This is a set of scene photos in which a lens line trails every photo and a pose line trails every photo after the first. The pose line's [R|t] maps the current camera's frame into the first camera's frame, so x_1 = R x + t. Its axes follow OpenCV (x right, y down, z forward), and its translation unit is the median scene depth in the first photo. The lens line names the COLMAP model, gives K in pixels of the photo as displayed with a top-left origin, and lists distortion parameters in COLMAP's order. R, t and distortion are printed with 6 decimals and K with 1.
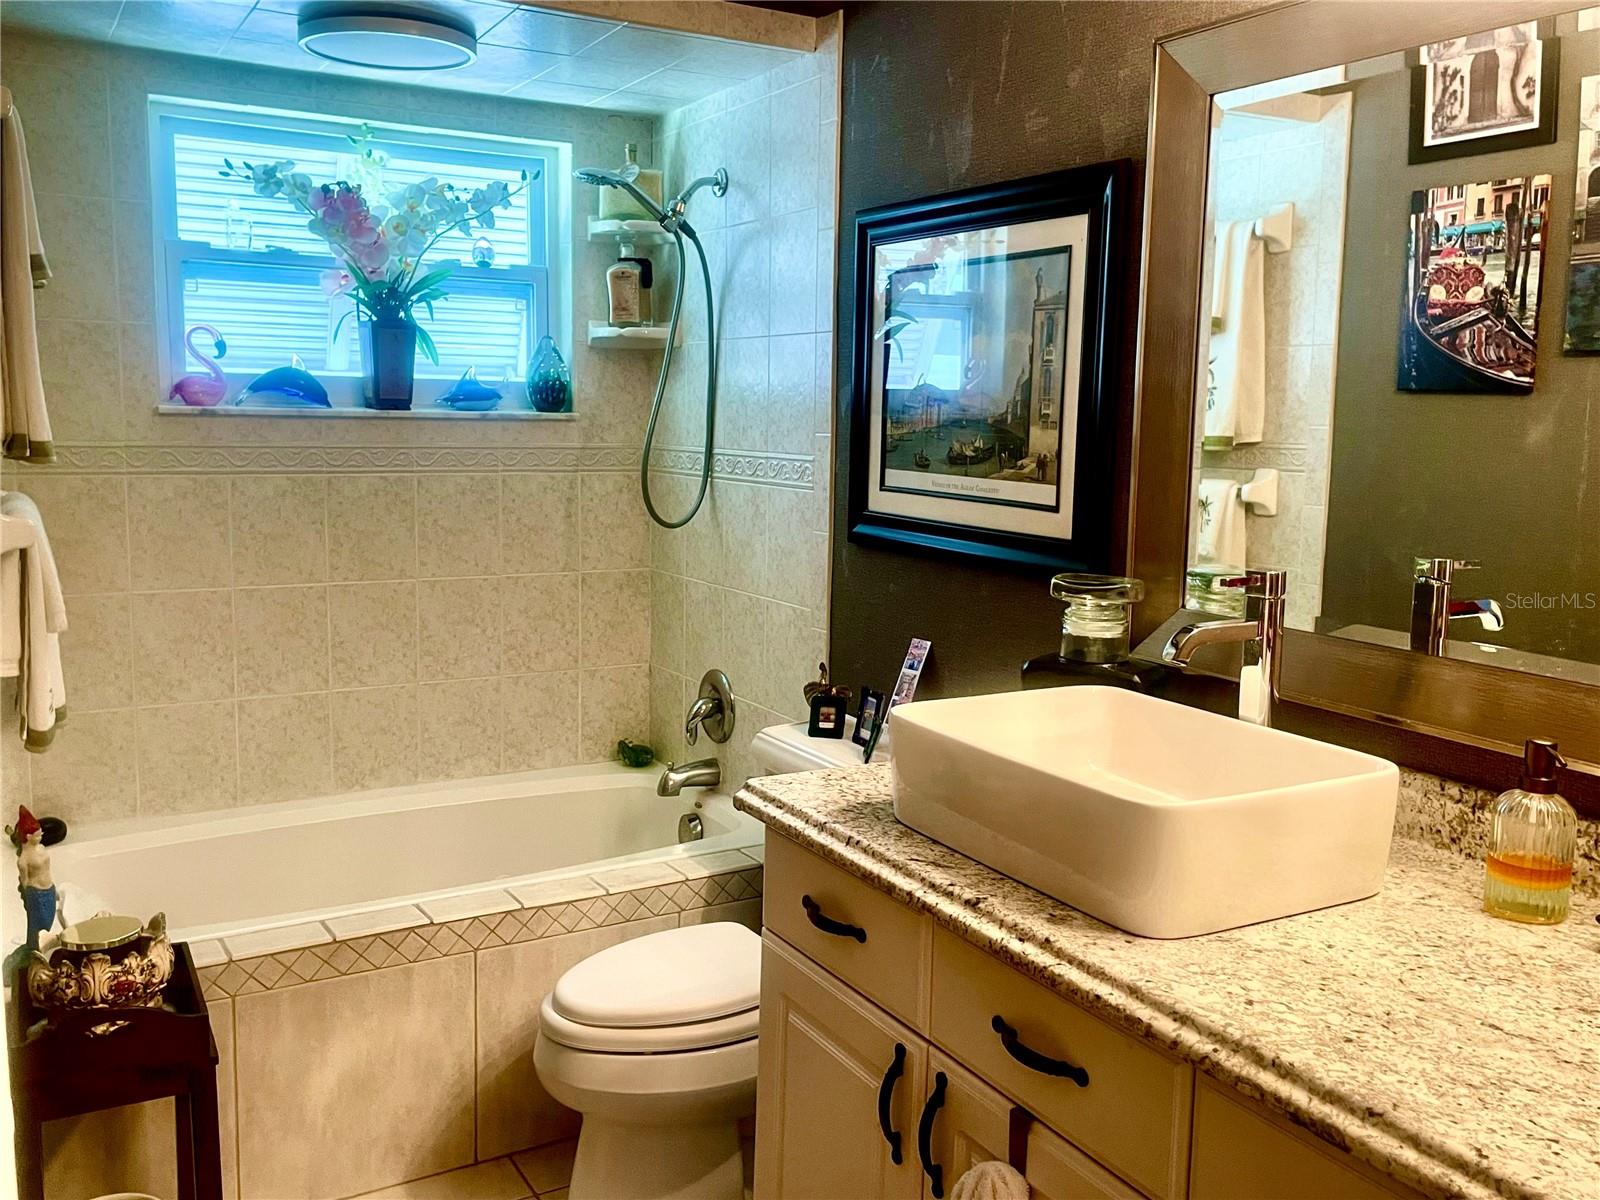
lens RADIAL K [[1366.3, 0, 800.1], [0, 1366.3, 598.3], [0, 0, 1]] dist [0.005763, 0.000774]
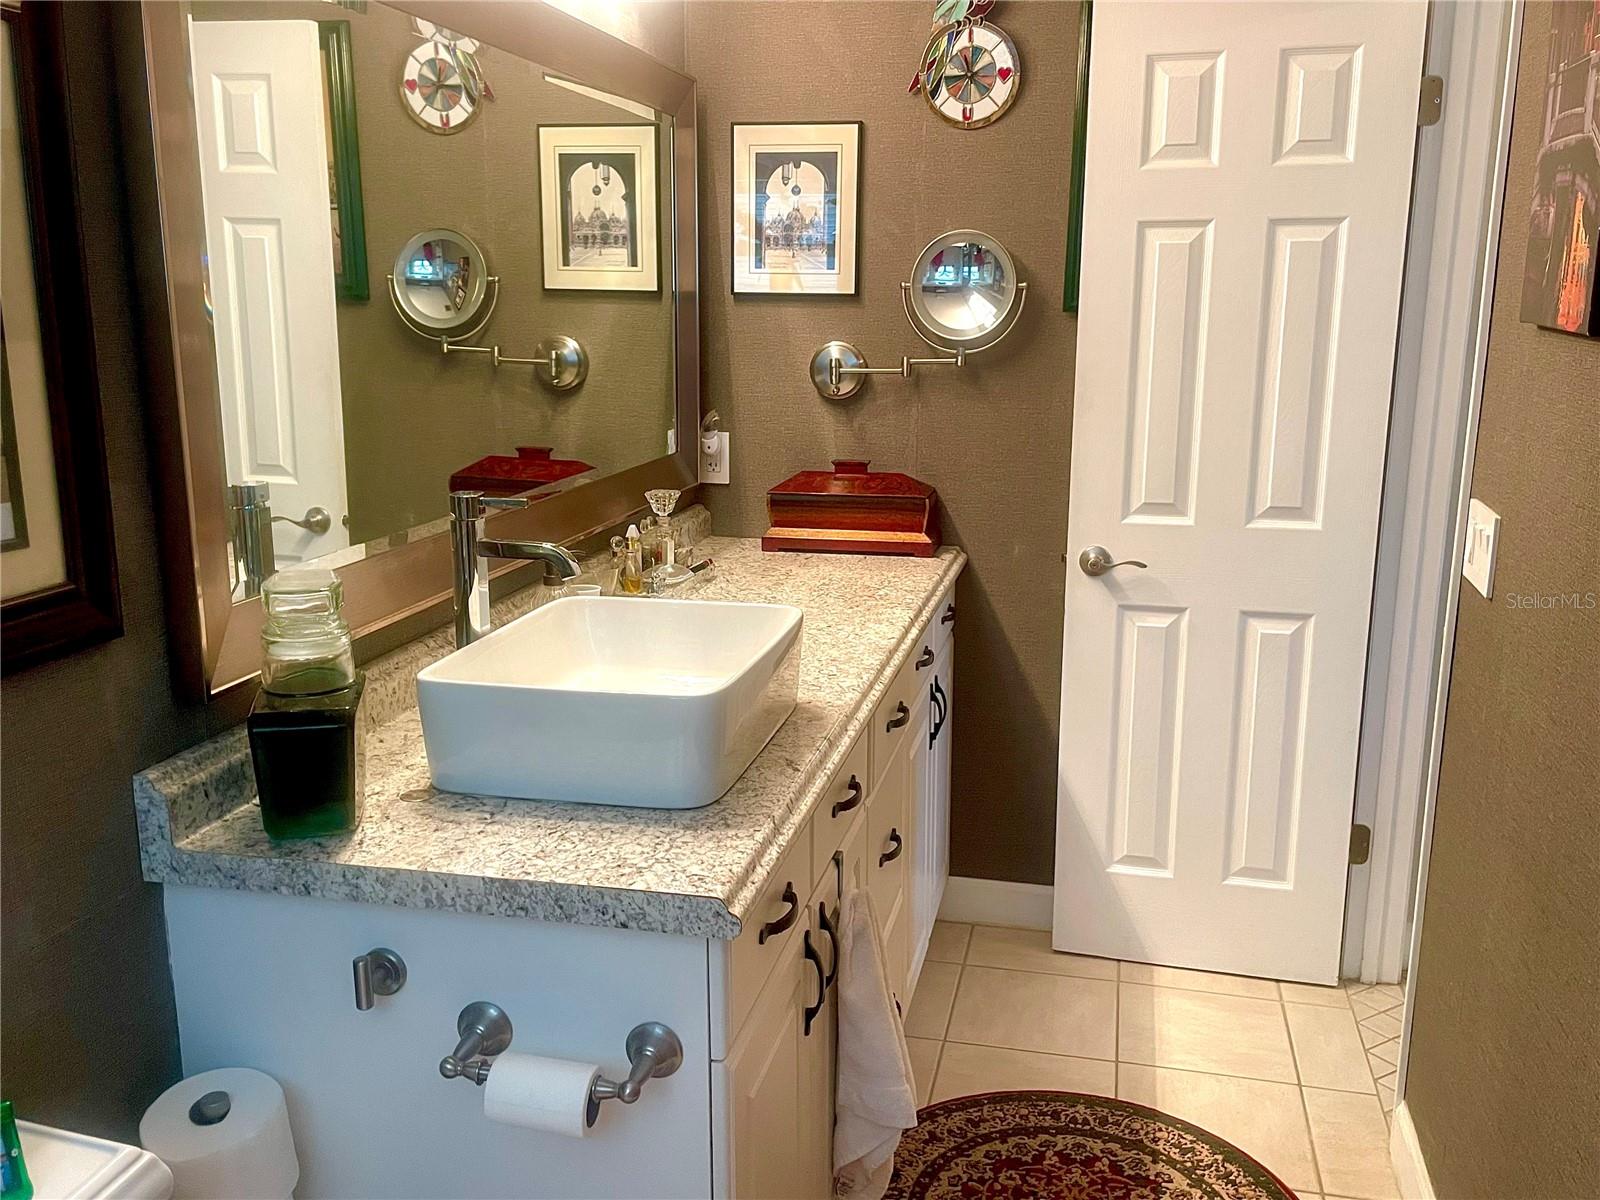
lens RADIAL K [[1366.3, 0, 801.7], [0, 1366.3, 601.6], [0, 0, 1]] dist [0.005763, 0.000774]
pose [[-0.737016, -0.162912, 0.655947, -0.635534], [0.076106, 0.944339, 0.320050, -0.295733], [-0.671576, 0.285804, -0.683594, 1.760150]]
